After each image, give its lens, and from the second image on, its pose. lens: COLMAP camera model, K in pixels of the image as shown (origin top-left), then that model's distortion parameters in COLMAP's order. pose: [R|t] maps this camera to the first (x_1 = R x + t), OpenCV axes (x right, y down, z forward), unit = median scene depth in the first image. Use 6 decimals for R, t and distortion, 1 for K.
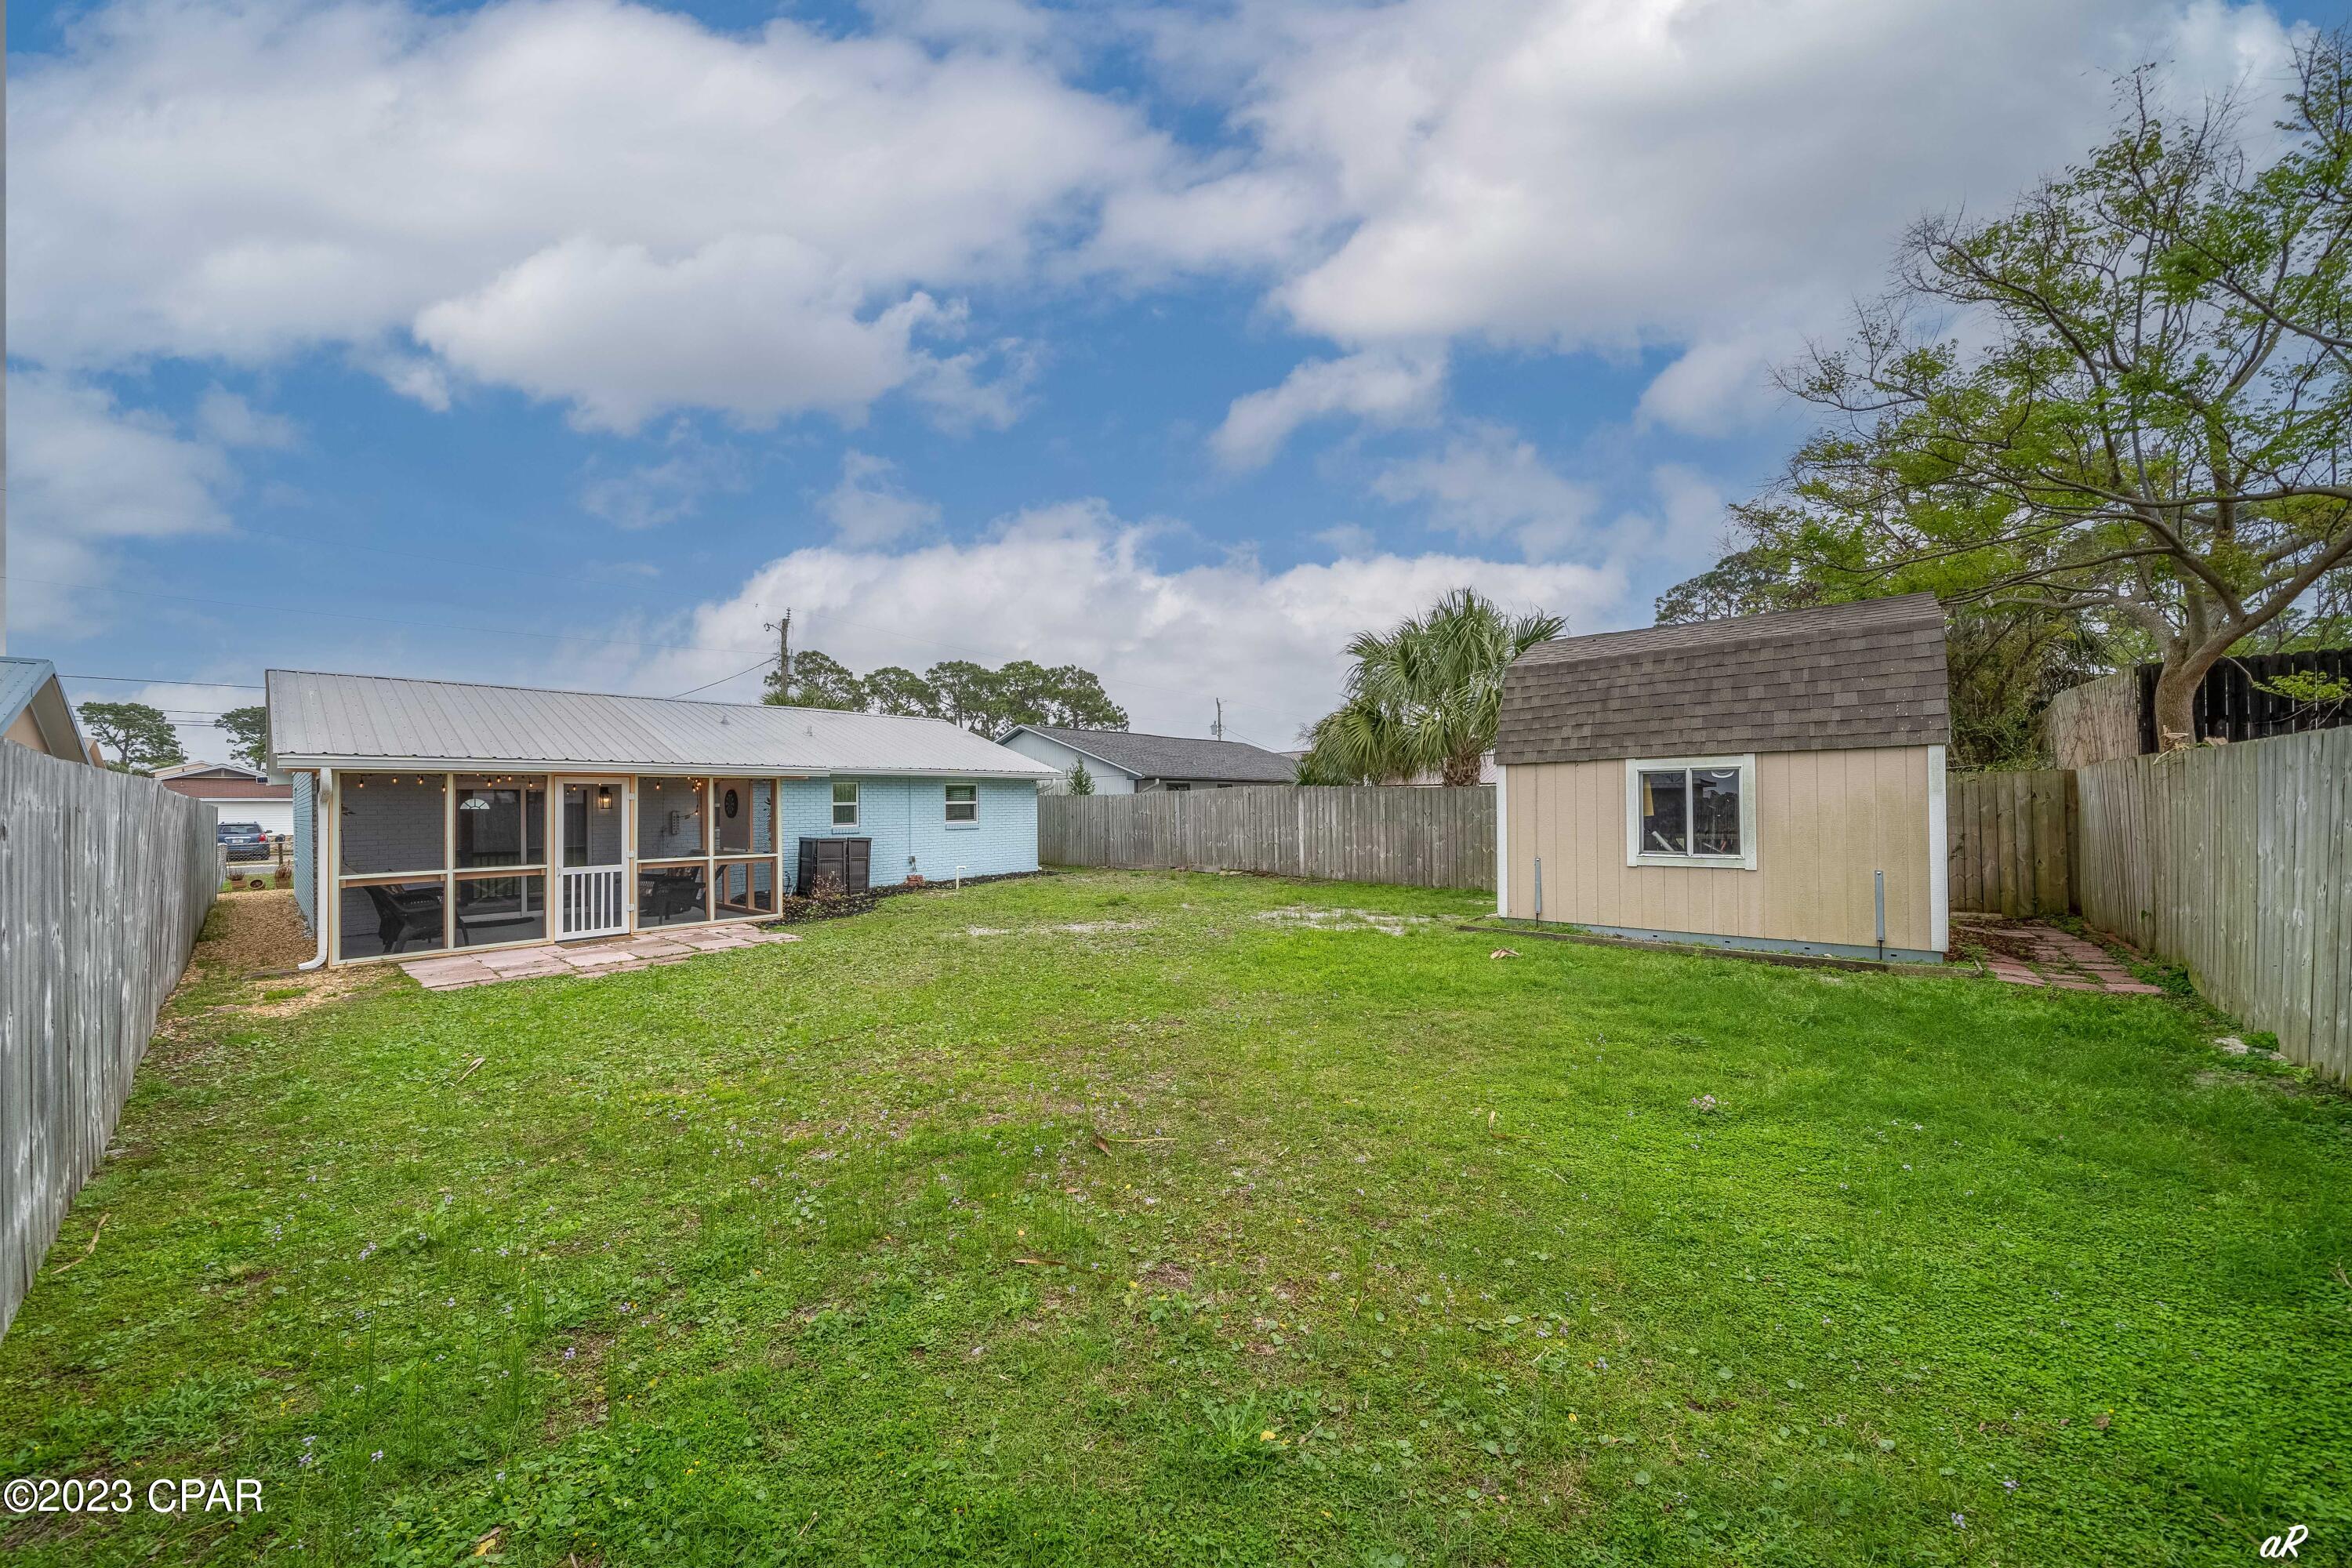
lens RADIAL K [[811.7, 0, 1162.8], [0, 811.7, 793.2], [0, 0, 1]] dist [-0.004987, -0.000062]
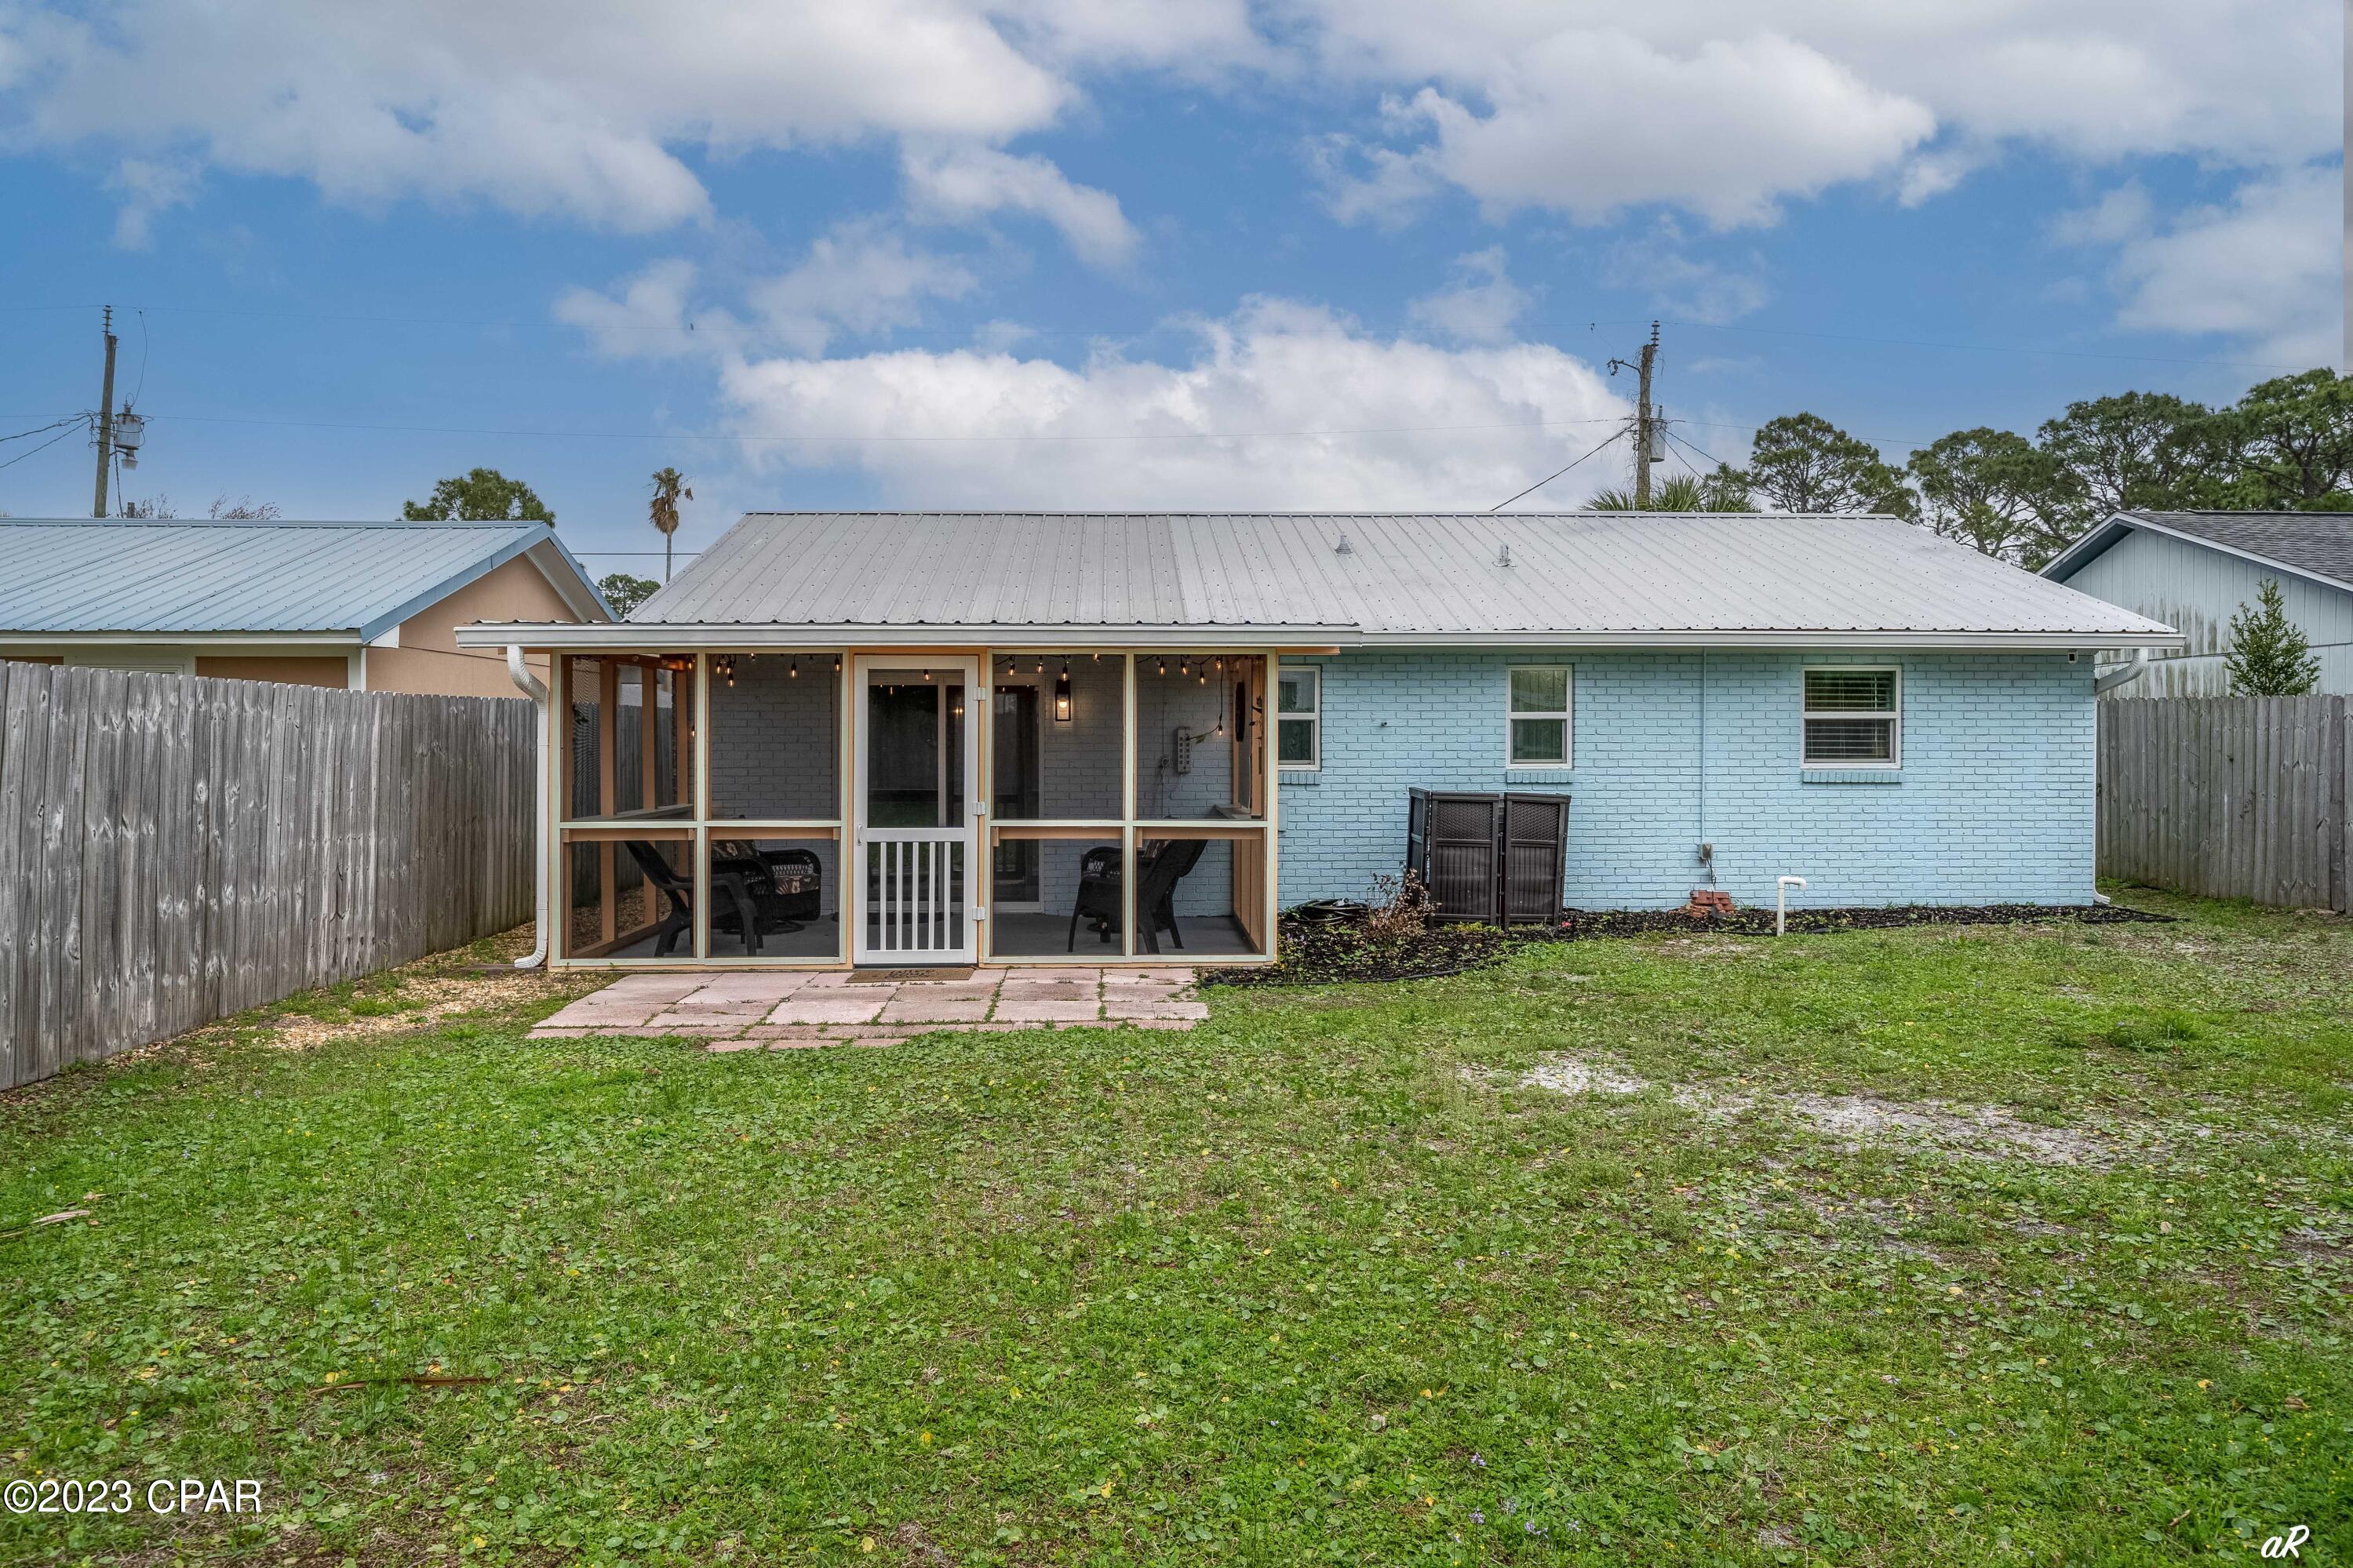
lens RADIAL K [[1606.8, 0, 1178.4], [0, 1606.8, 749.2], [0, 0, 1]] dist [-0.001828, -0.001701]
pose [[0.692676, 0.018548, -0.721010, 0.093624], [0.001215, 0.999638, 0.026883, 0.007786], [0.721248, -0.019497, 0.692403, 0.254315]]
